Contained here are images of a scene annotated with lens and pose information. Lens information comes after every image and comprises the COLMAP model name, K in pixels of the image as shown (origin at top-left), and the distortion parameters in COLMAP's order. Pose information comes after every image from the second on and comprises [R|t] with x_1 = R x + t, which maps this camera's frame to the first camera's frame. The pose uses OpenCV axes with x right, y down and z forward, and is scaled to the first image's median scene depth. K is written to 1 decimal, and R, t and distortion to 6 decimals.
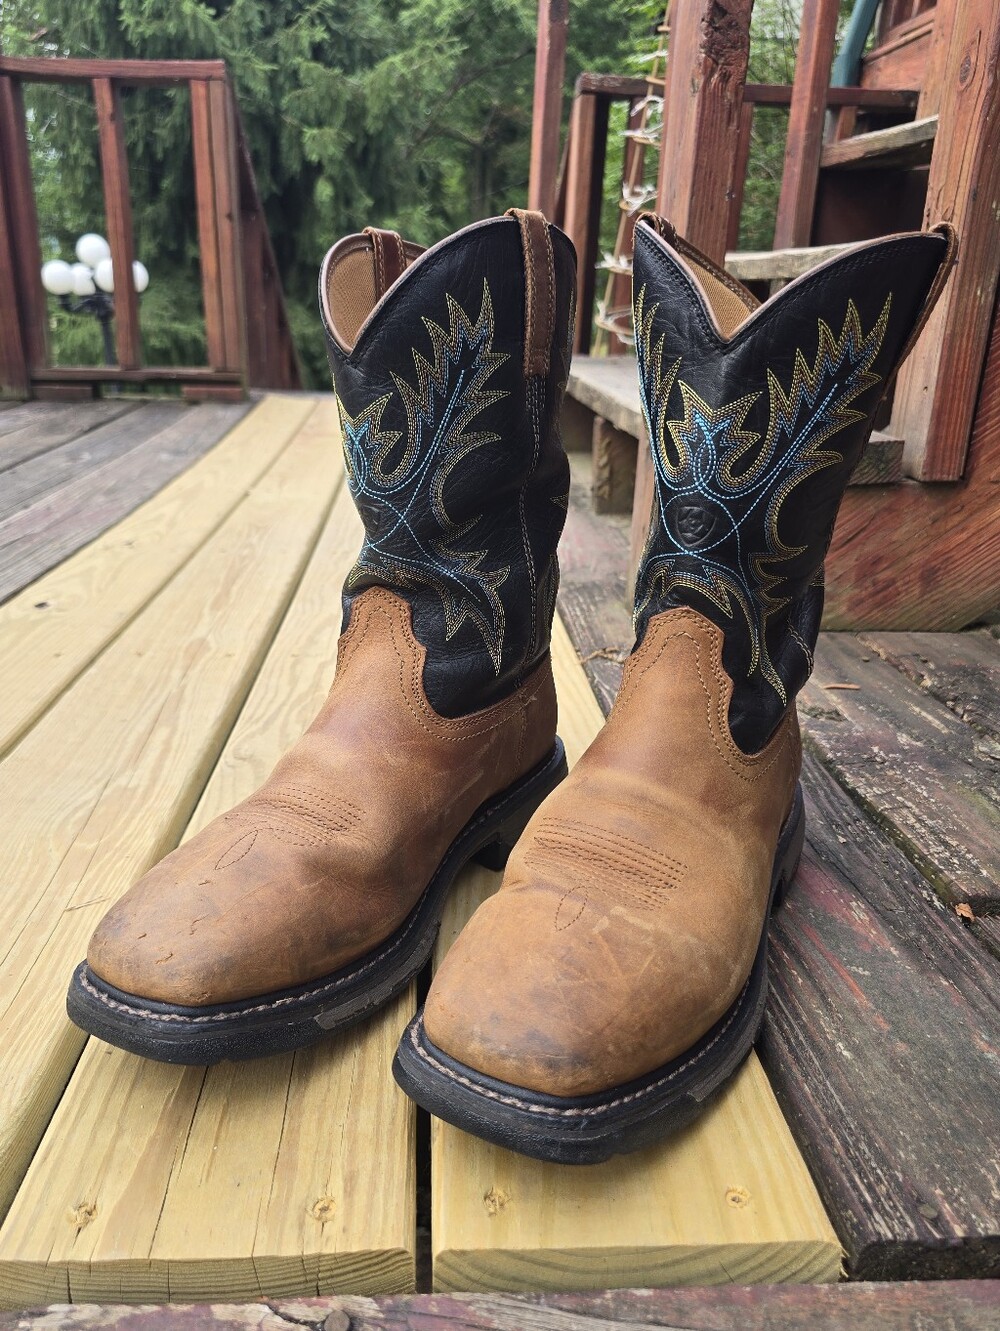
lens RADIAL K [[956.5, 0, 456.3], [0, 956.5, 660.1], [0, 0, 1]] dist [0.008481, -0.000964]
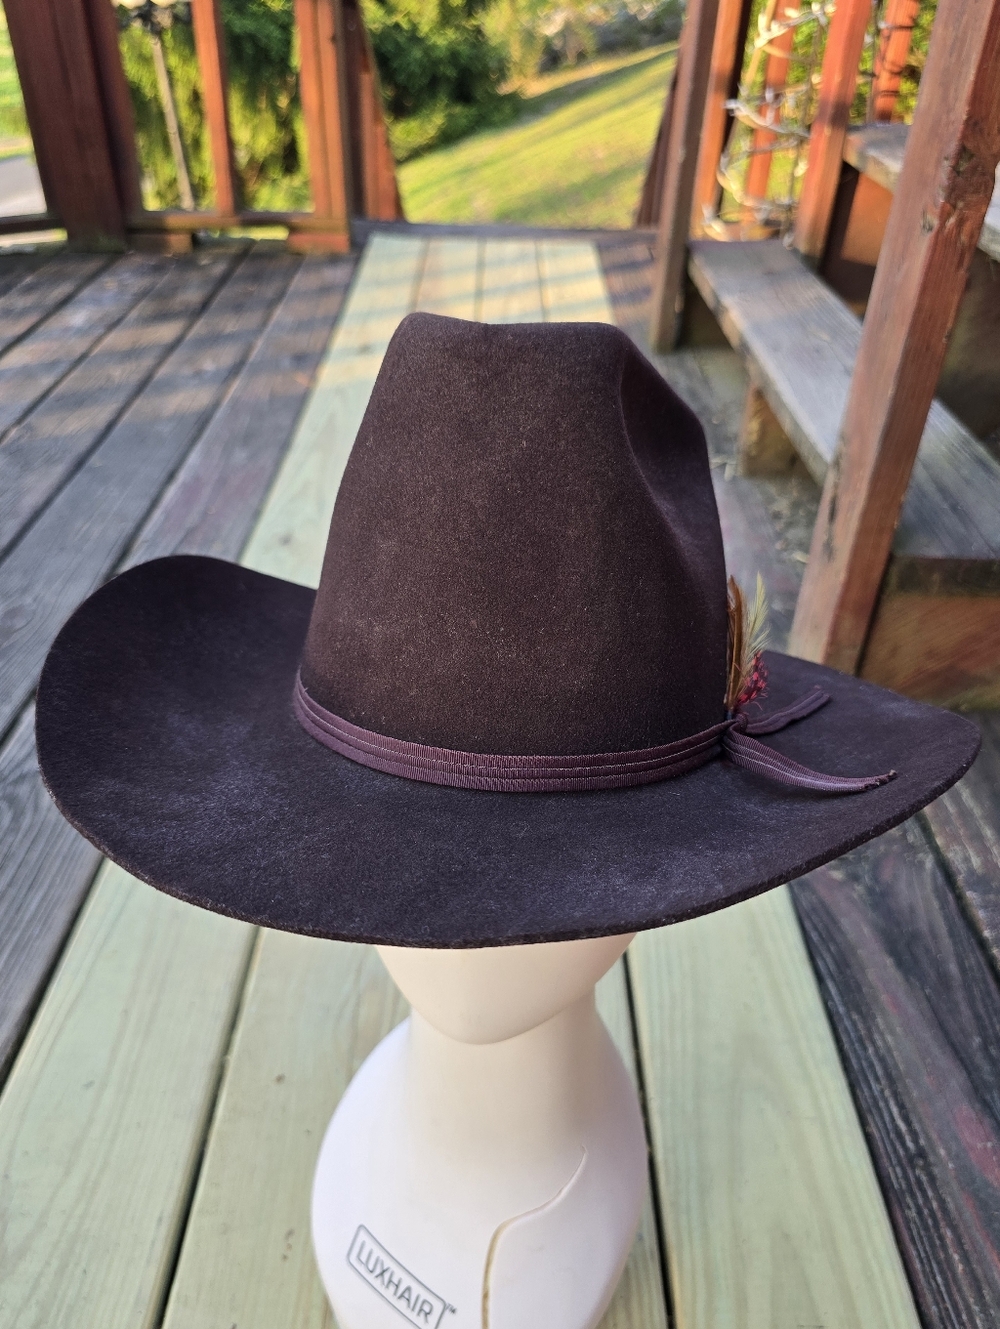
lens RADIAL K [[976.1, 0, 494.7], [0, 976.1, 607.4], [0, 0, 1]] dist [-0.000416, -0.001810]
pose [[0.999557, 0.019588, -0.022387, -0.162383], [-0.013090, 0.965442, 0.260287, -0.548861], [0.026712, -0.259879, 0.965272, -0.025877]]
